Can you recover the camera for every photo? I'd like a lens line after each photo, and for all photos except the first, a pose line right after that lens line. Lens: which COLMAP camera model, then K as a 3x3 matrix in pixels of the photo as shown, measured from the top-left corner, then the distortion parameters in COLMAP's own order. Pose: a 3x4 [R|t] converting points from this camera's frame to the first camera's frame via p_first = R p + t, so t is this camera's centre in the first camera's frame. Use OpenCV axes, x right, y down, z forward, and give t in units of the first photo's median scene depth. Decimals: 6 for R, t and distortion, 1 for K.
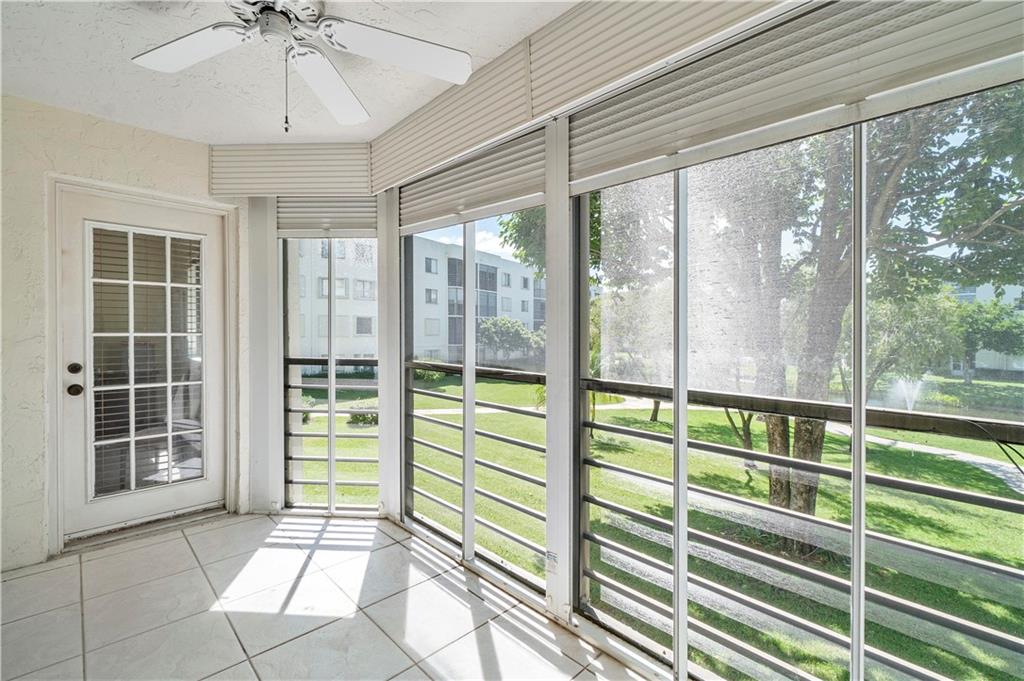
lens RADIAL K [[441.8, 0, 504.8], [0, 441.8, 340.1], [0, 0, 1]] dist [-0.002978, -0.000838]
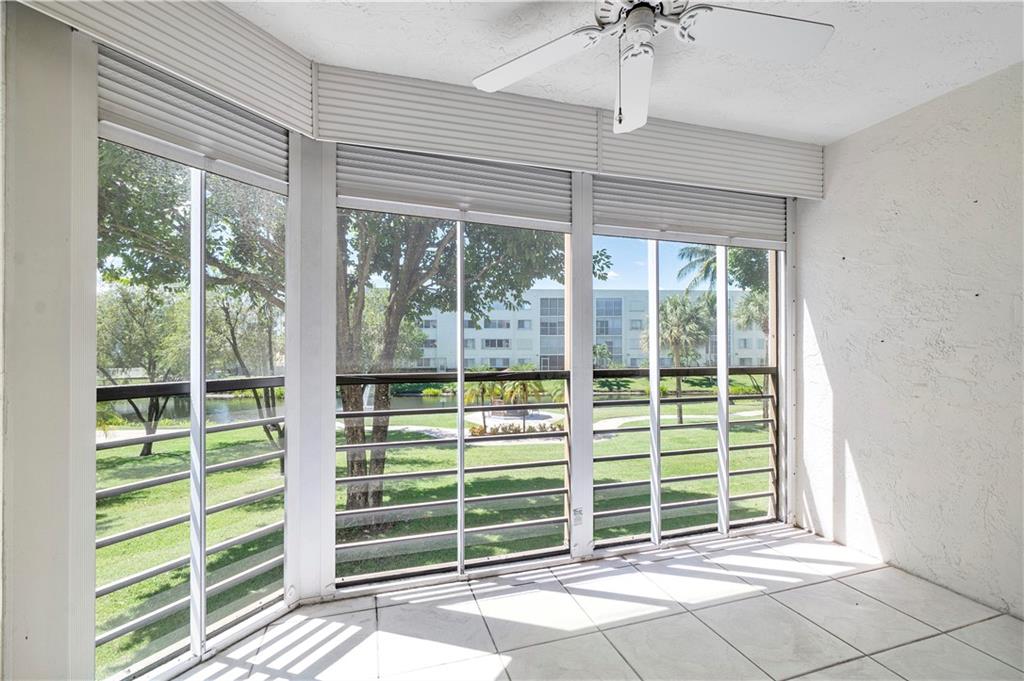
lens RADIAL K [[441.8, 0, 504.8], [0, 441.8, 340.1], [0, 0, 1]] dist [-0.002978, -0.000838]
pose [[0.452997, 0.001564, 0.891511, -0.938029], [0.024376, 0.999603, -0.014139, 0.011356], [-0.891179, 0.028136, 0.452779, 0.503656]]
